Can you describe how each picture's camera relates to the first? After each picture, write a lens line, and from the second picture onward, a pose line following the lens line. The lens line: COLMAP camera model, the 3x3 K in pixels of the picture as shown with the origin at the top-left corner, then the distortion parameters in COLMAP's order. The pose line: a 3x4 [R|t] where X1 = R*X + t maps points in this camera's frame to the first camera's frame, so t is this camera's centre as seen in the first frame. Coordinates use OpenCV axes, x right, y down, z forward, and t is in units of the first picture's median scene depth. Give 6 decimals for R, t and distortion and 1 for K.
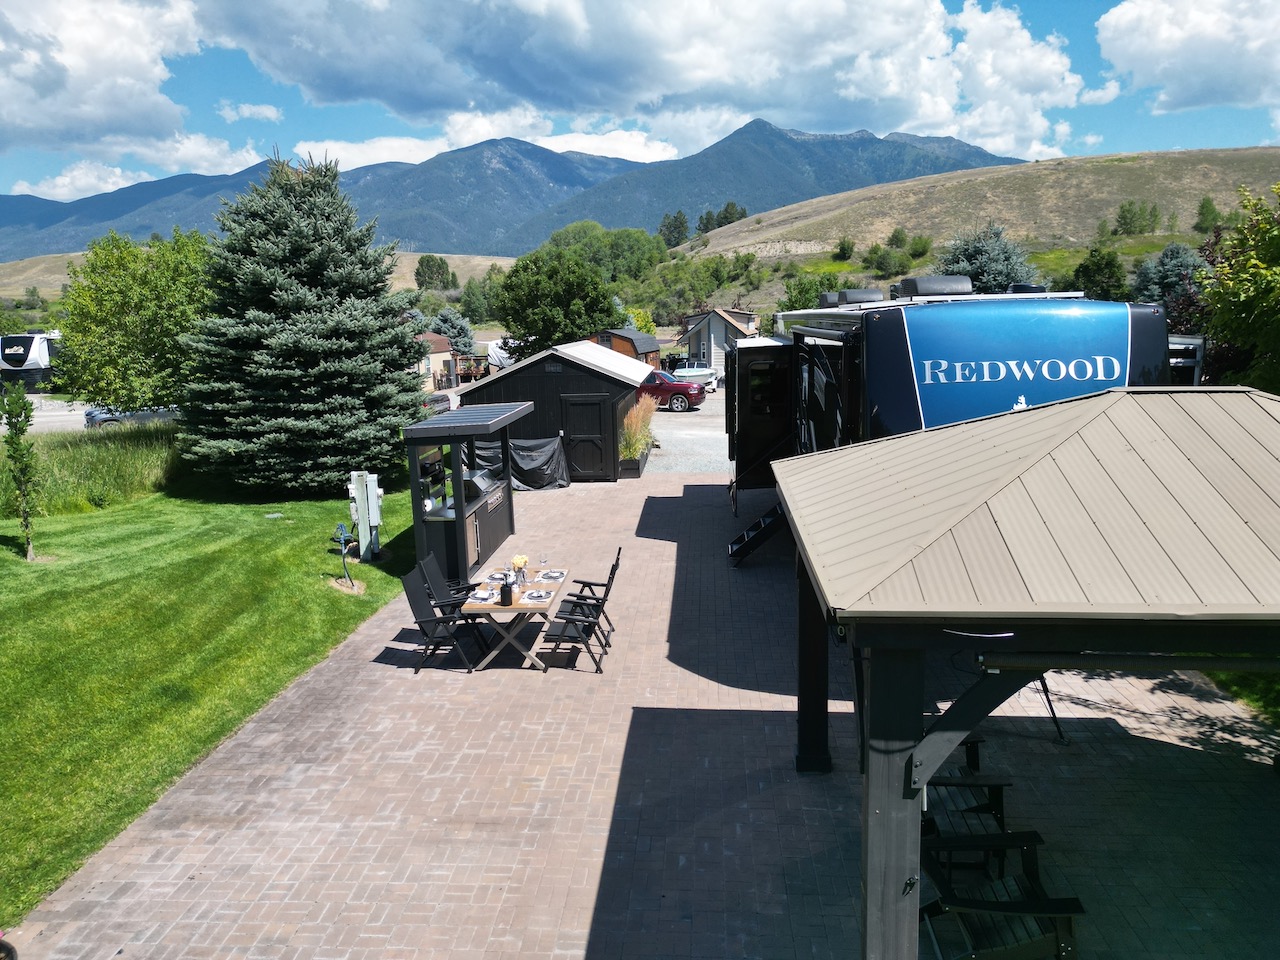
lens RADIAL K [[894.4, 0, 638.5], [0, 894.4, 481.6], [0, 0, 1]] dist [0.067098, -0.055509]
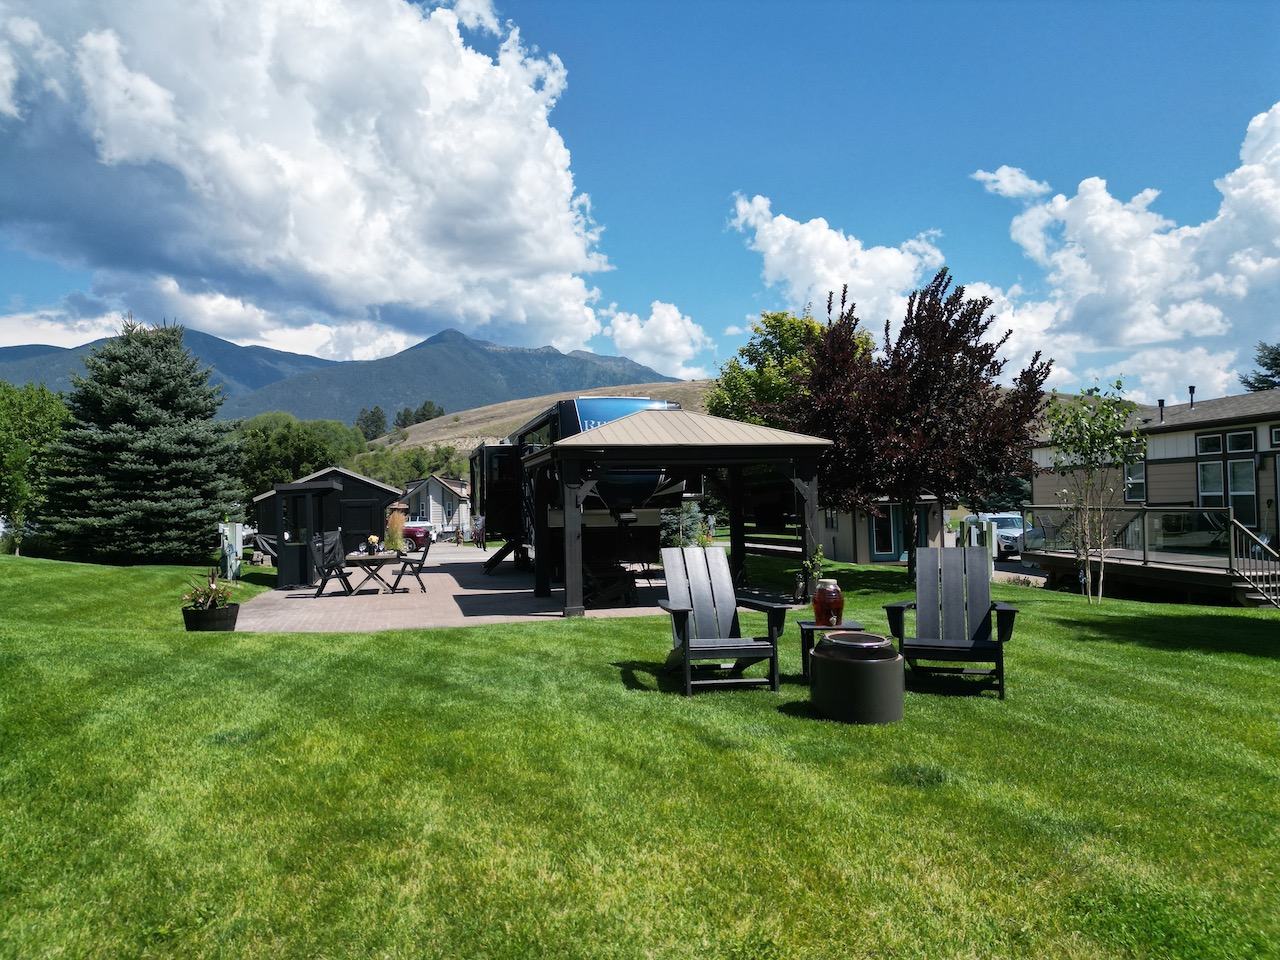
lens RADIAL K [[894.4, 0, 637.6], [0, 894.4, 483.5], [0, 0, 1]] dist [0.067098, -0.055509]
pose [[0.945743, 0.012761, 0.324665, -0.017759], [0.056539, 0.977521, -0.203118, 0.030144], [-0.319959, 0.210453, 0.923762, -0.067511]]
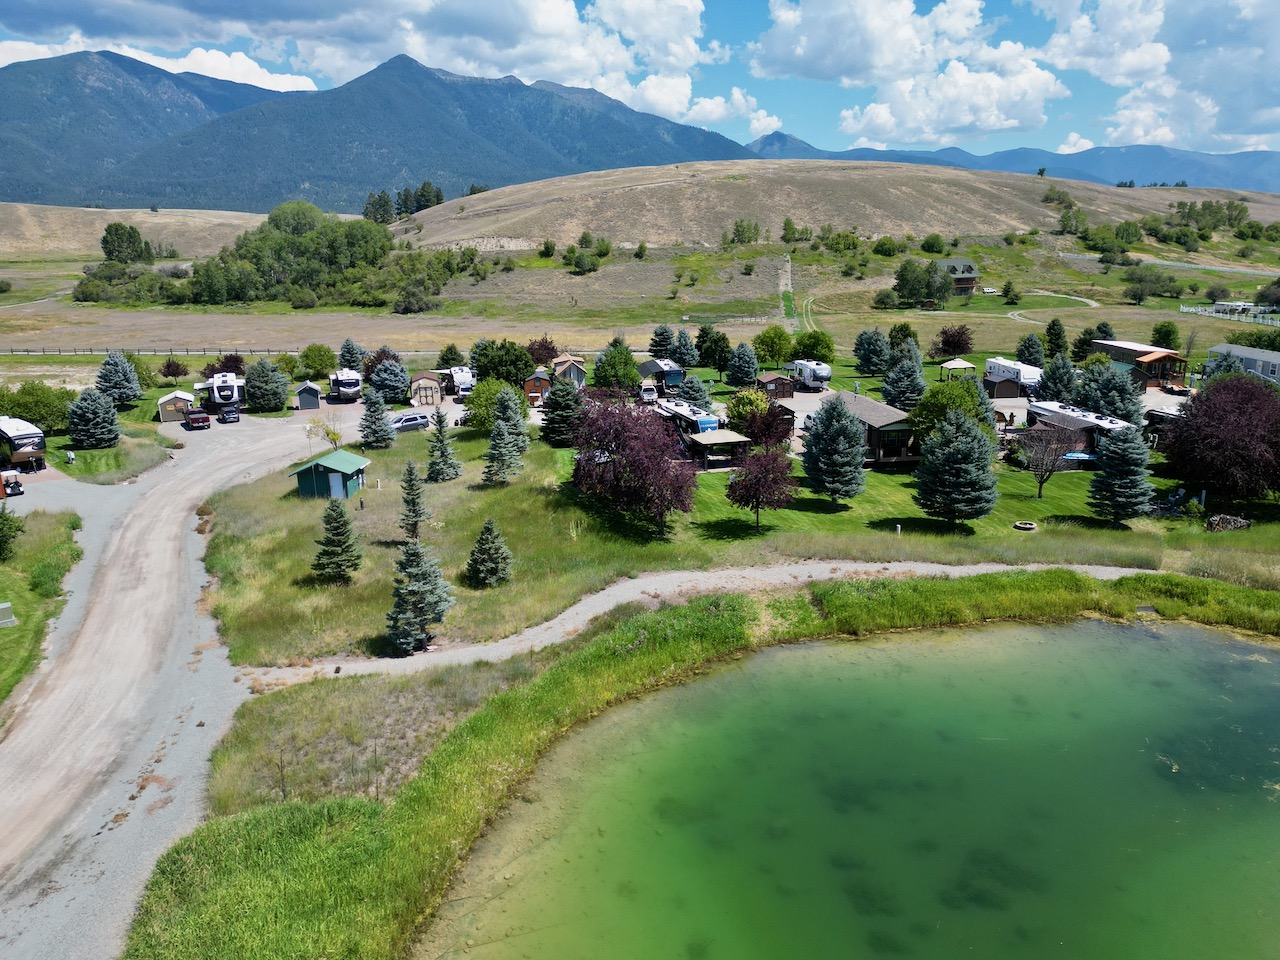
lens RADIAL K [[894.2, 0, 628.5], [0, 894.2, 492.6], [0, 0, 1]] dist [0.037199, -0.028132]
pose [[0.937922, -0.085002, 0.336270, -0.250524], [0.061005, 0.994820, 0.081314, -0.015395], [-0.341440, -0.055752, 0.938249, -0.527046]]
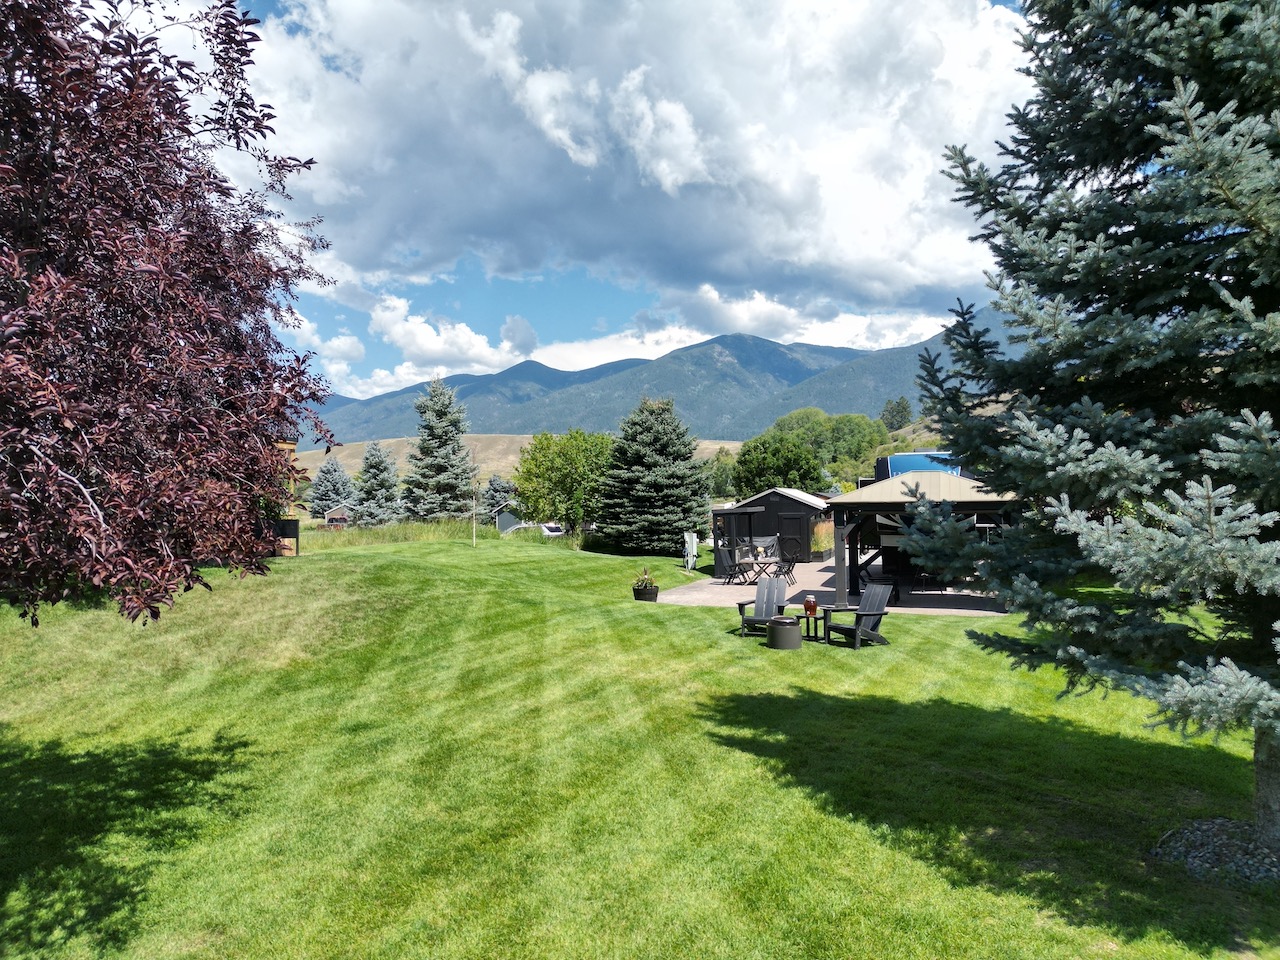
lens RADIAL K [[894.4, 0, 628.5], [0, 894.4, 479.2], [0, 0, 1]] dist [0.067098, -0.055509]
pose [[0.967371, 0.005456, -0.253305, 0.013637], [-0.056153, 0.979522, -0.193349, 0.034887], [0.247063, 0.201264, 0.947867, -0.140137]]
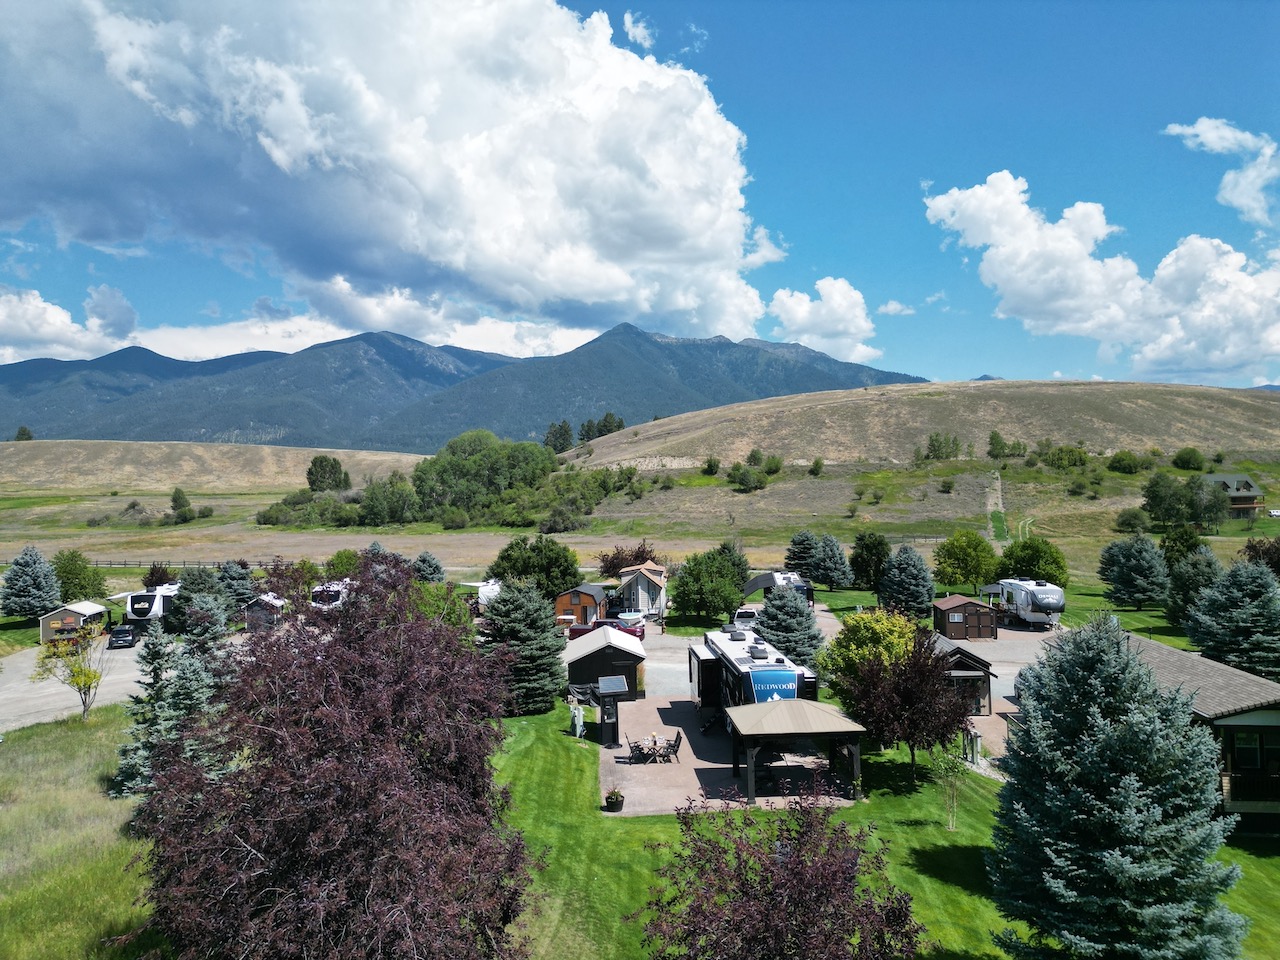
lens RADIAL K [[894.4, 0, 630.8], [0, 894.4, 479.9], [0, 0, 1]] dist [0.067098, -0.055509]
pose [[0.991310, 0.004239, 0.131480, -0.058328], [0.022578, 0.979168, -0.201795, -0.015364], [-0.129597, 0.203010, 0.970563, -0.225410]]
